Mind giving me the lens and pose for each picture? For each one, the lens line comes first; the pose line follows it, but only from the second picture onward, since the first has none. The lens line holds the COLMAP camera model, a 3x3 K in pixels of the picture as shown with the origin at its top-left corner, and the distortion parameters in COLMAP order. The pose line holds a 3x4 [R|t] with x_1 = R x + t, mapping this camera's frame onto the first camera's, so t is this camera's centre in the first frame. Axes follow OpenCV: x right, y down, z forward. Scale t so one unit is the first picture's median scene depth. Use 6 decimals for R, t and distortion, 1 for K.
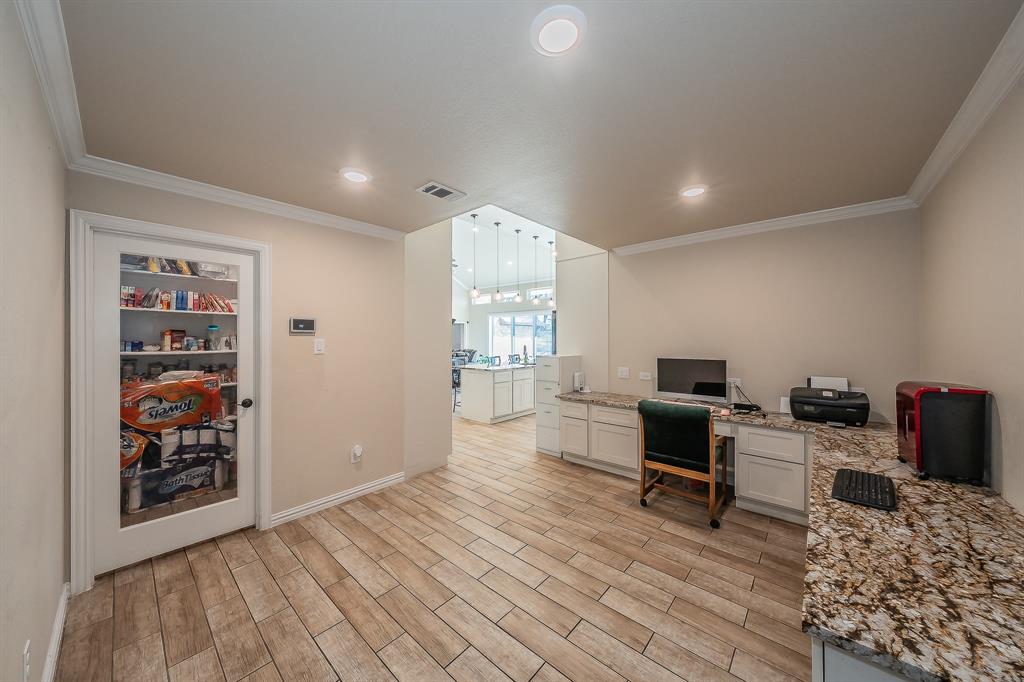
lens RADIAL K [[348.4, 0, 507.7], [0, 348.4, 336.9], [0, 0, 1]] dist [-0.001330, 0.000554]
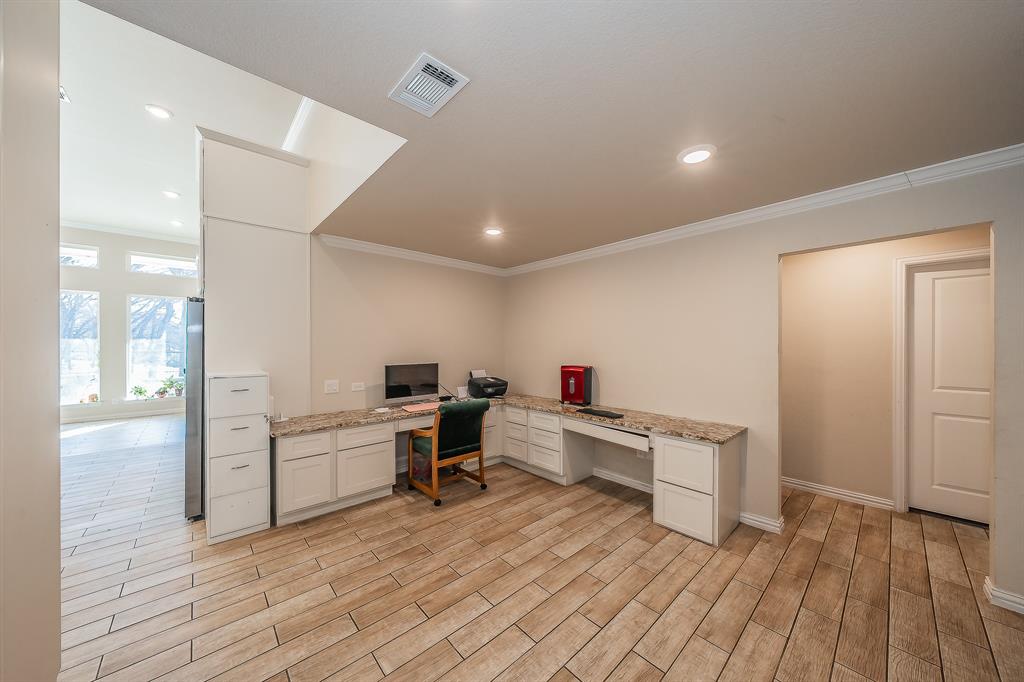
lens RADIAL K [[348.4, 0, 506.6], [0, 348.4, 344.3], [0, 0, 1]] dist [-0.001330, 0.000554]
pose [[0.110170, 0.007871, 0.993882, -0.674310], [-0.003759, 0.999965, -0.007502, 0.009944], [-0.993906, -0.002910, 0.110195, 0.736715]]
